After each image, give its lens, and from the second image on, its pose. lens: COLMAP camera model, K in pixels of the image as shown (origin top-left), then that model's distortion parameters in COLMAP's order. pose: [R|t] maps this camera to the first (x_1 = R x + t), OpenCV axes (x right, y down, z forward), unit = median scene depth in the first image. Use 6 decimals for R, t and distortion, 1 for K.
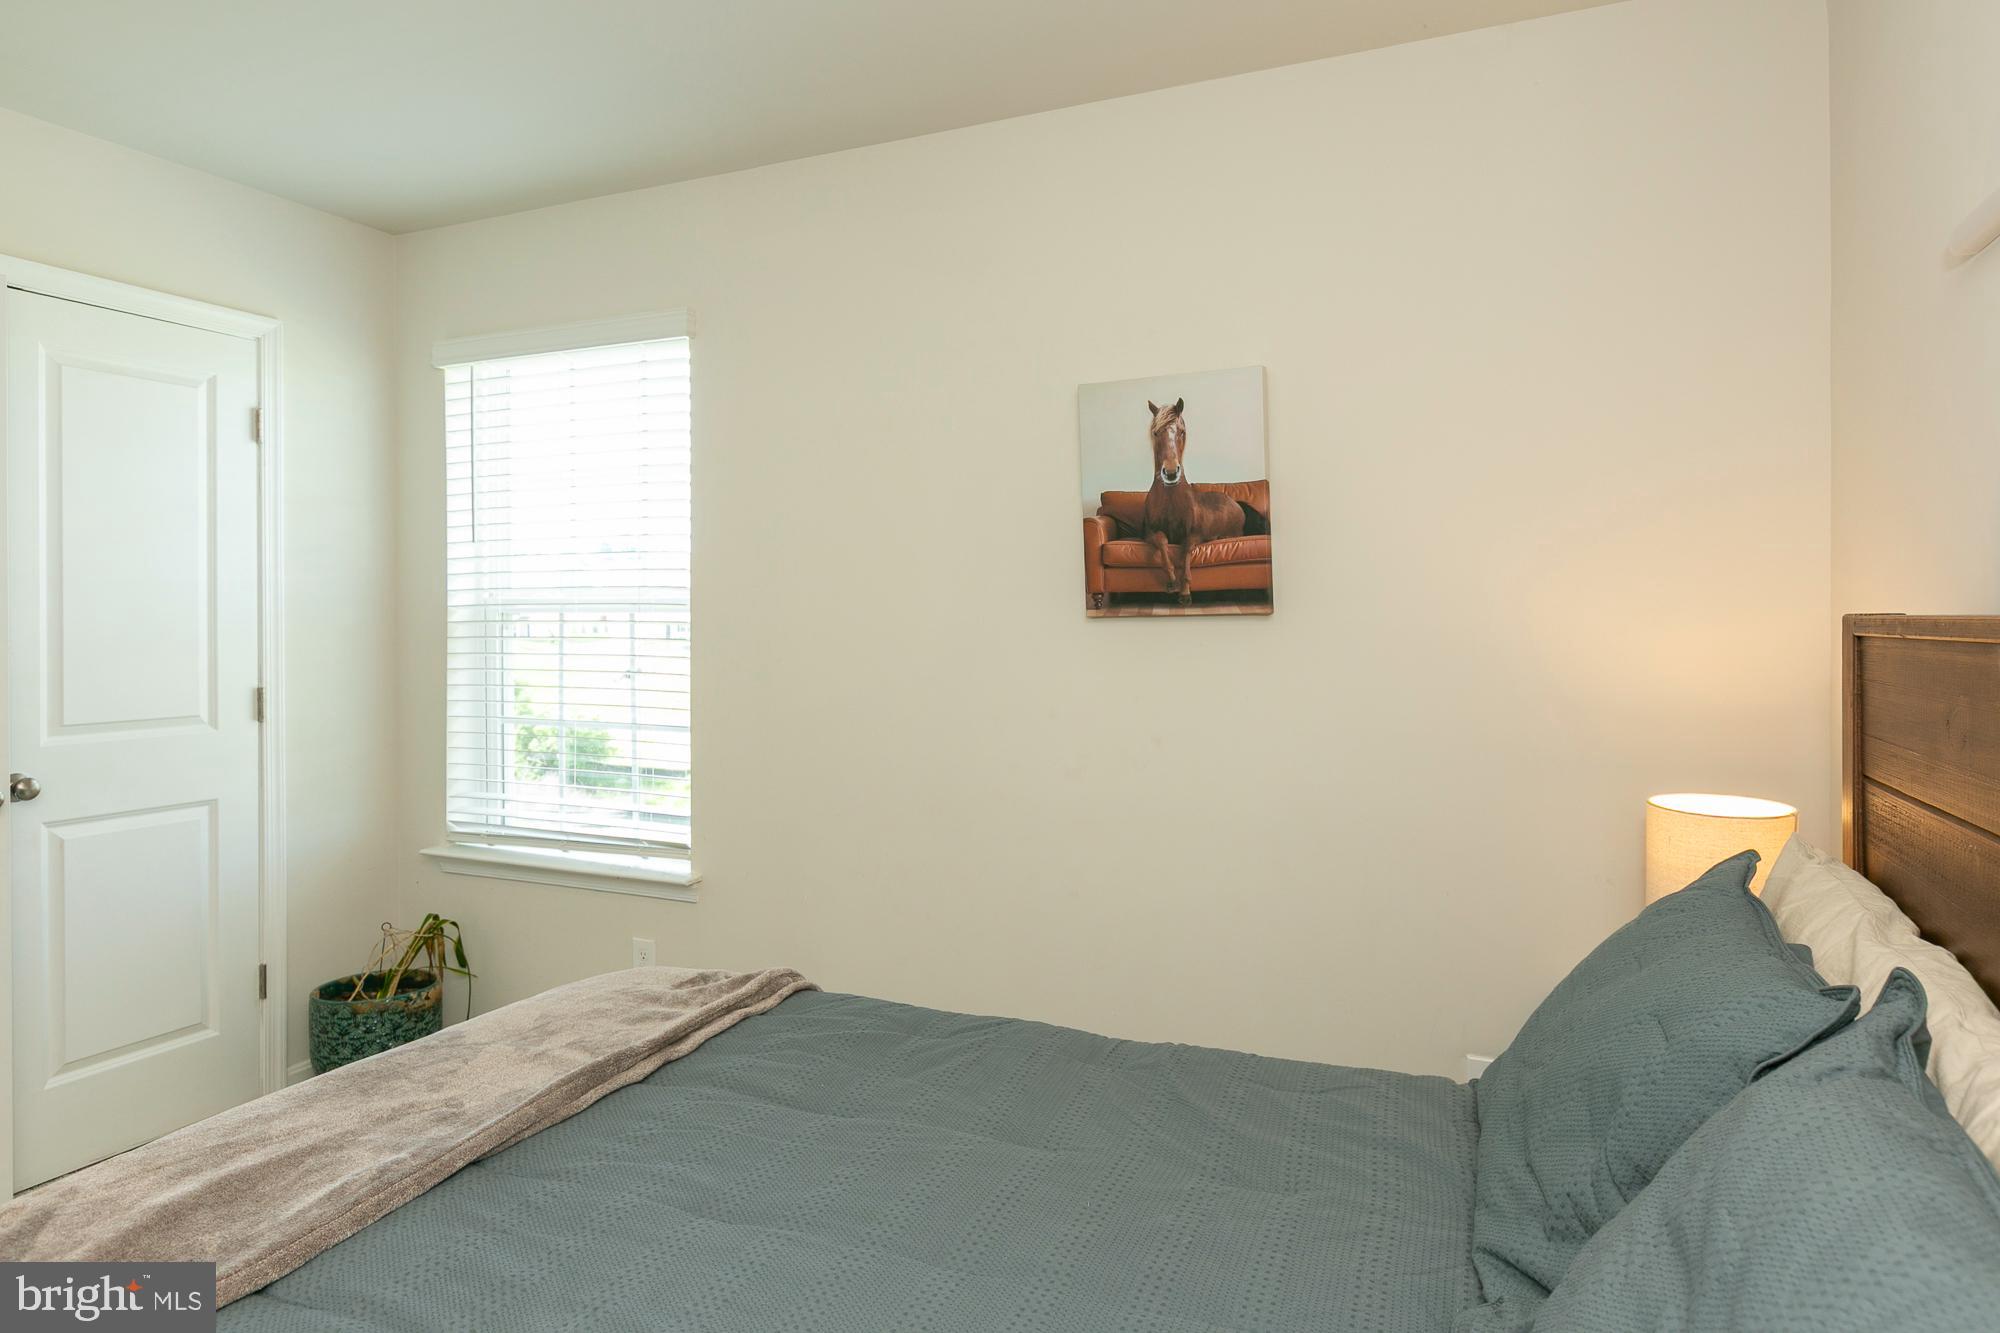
lens RADIAL K [[1196.1, 0, 1013.8], [0, 1196.1, 592.9], [0, 0, 1]] dist [-0.004192, -0.000093]
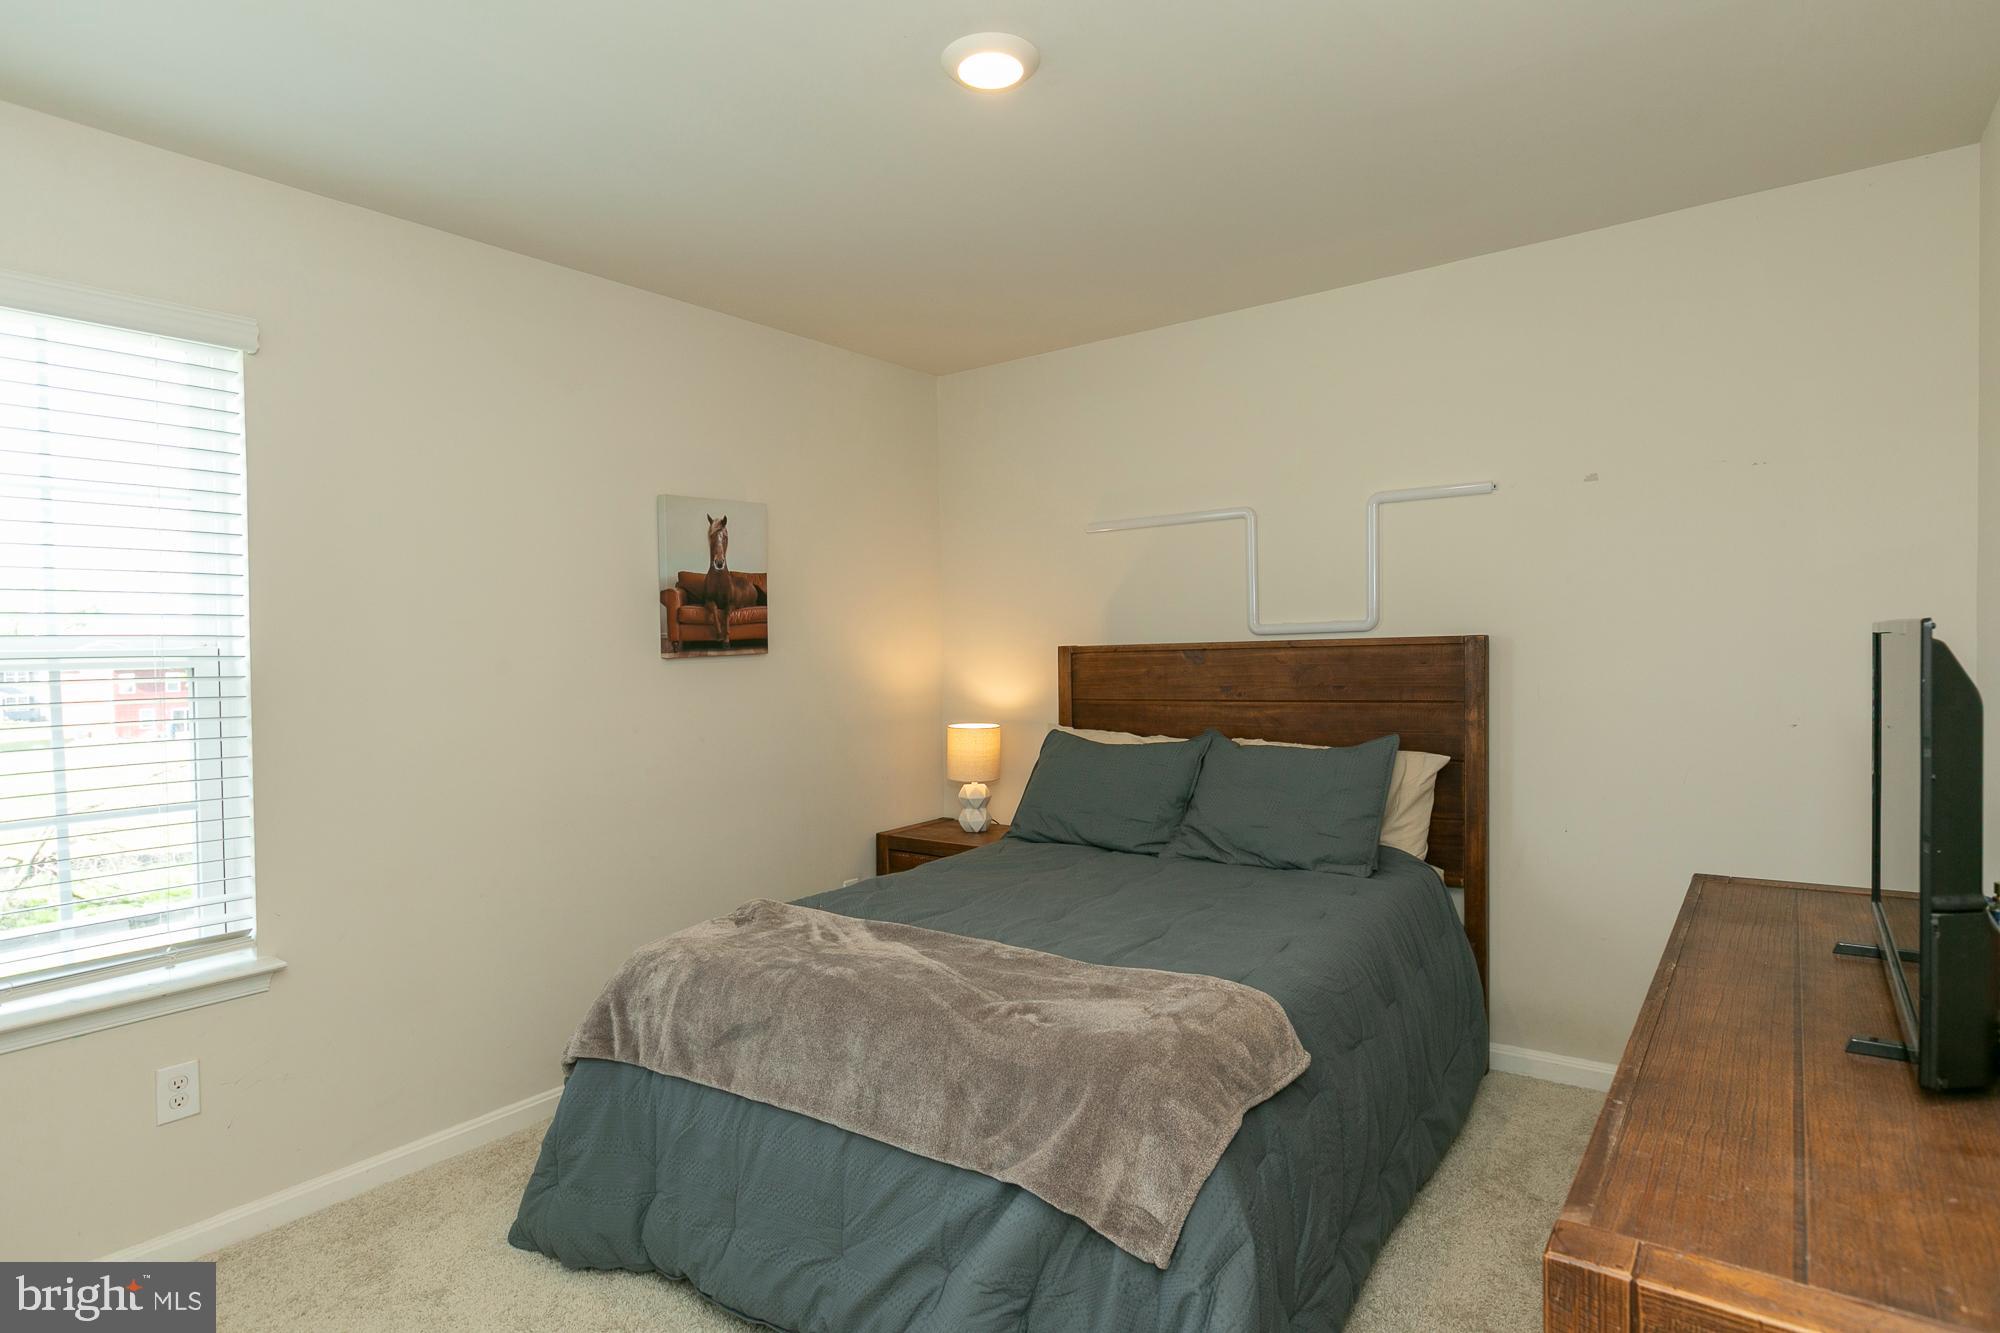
lens RADIAL K [[1056.3, 0, 992.8], [0, 1056.3, 633.3], [0, 0, 1]] dist [0.004338, -0.002898]
pose [[0.218084, 0.010375, 0.975875, -1.112674], [0.011383, 0.999848, -0.013174, 0.011848], [-0.975864, 0.013981, 0.217933, 0.359135]]
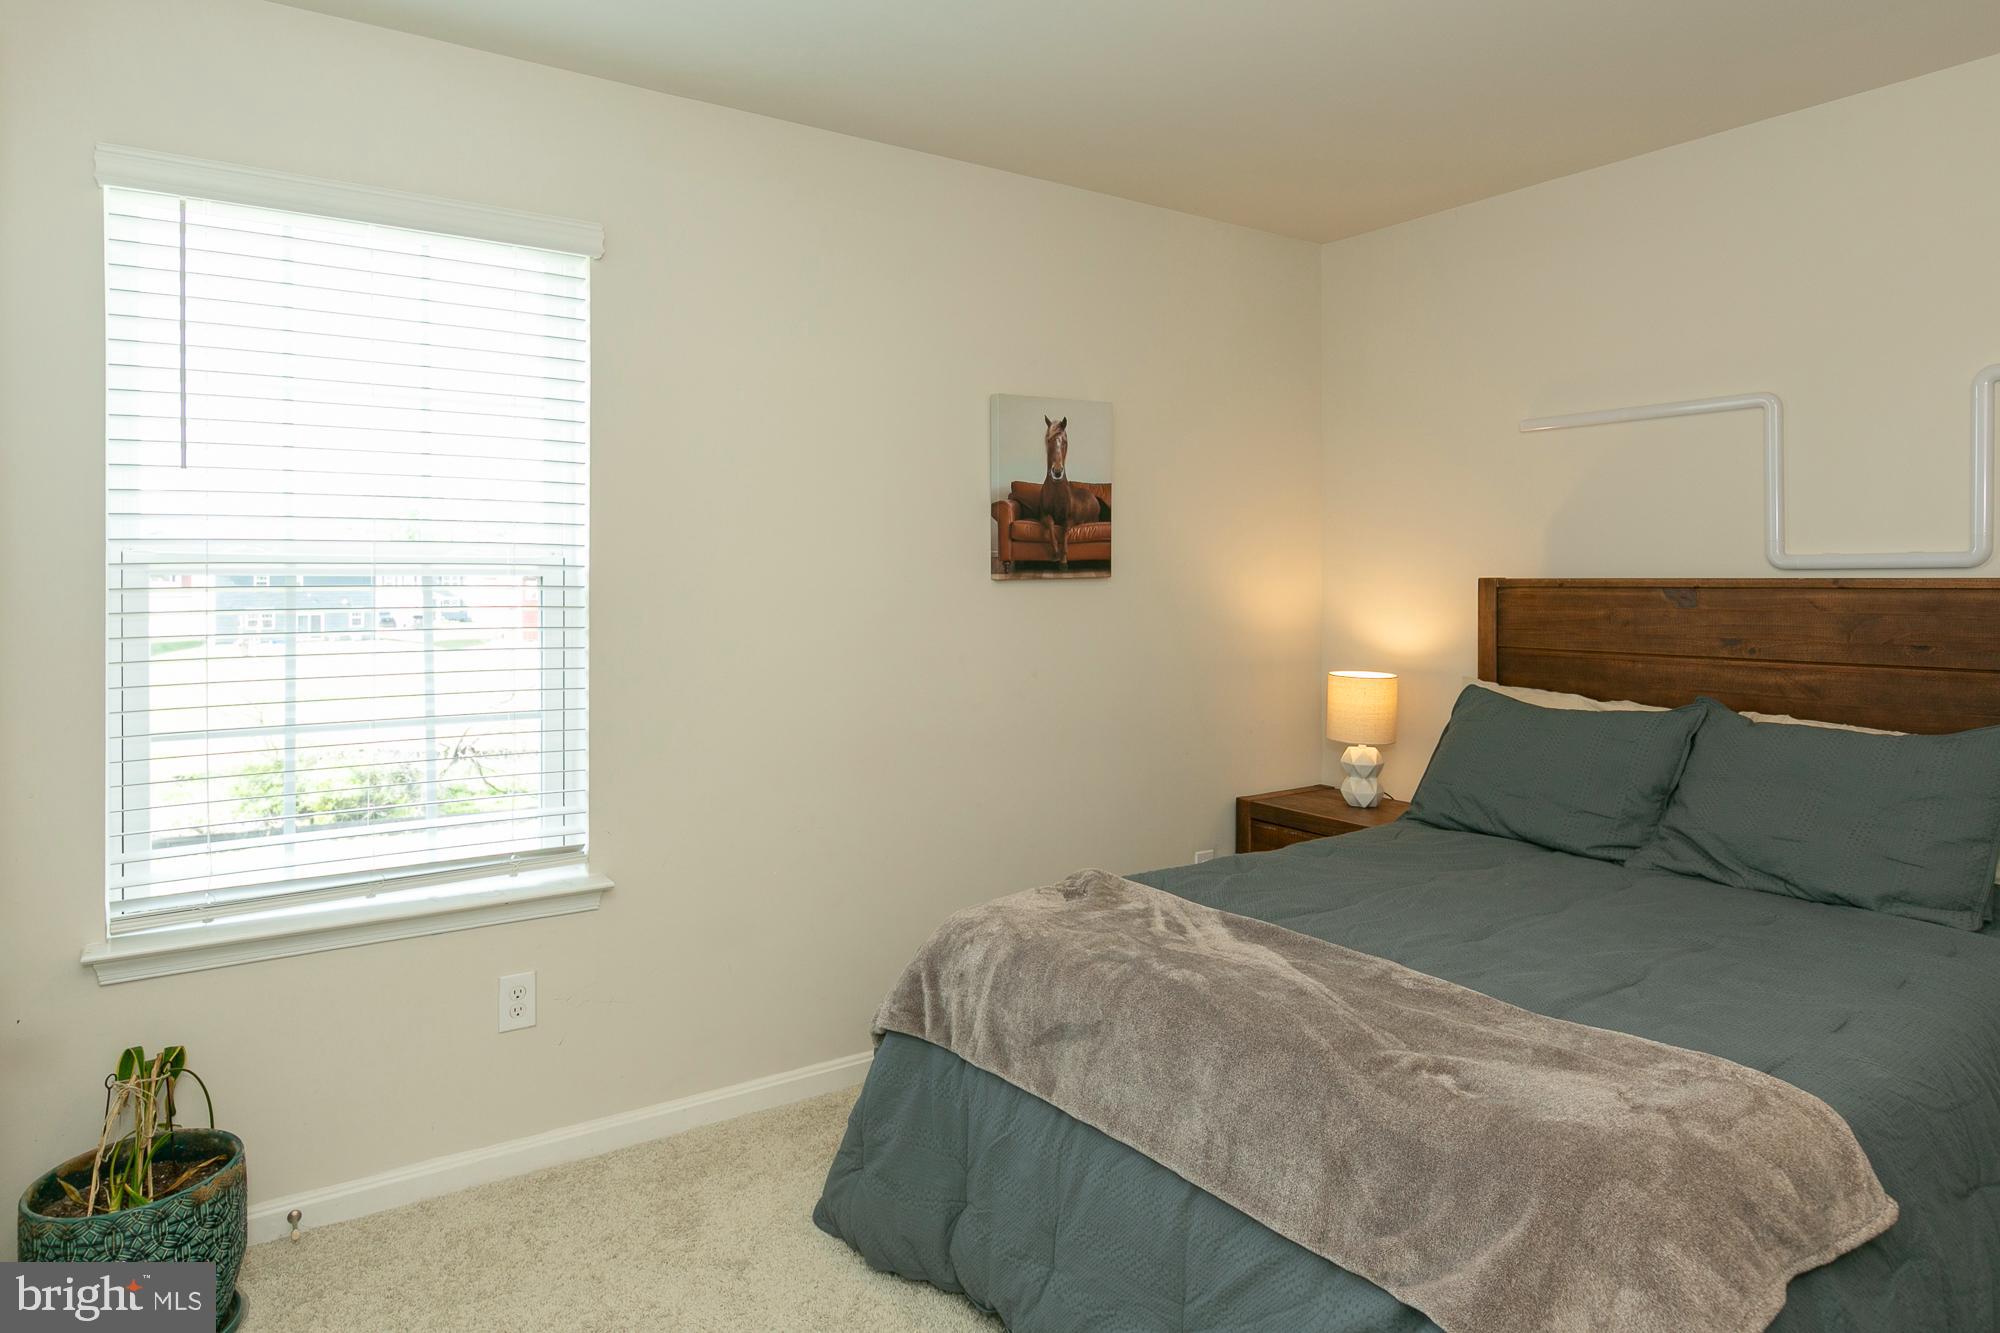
lens RADIAL K [[1196.1, 0, 957.1], [0, 1196.1, 539.0], [0, 0, 1]] dist [-0.004192, -0.000093]
pose [[0.533203, 0.030616, 0.845433, -1.049291], [-0.014041, 0.999528, -0.027340, 0.012651], [-0.845871, 0.002707, 0.533381, 0.380664]]
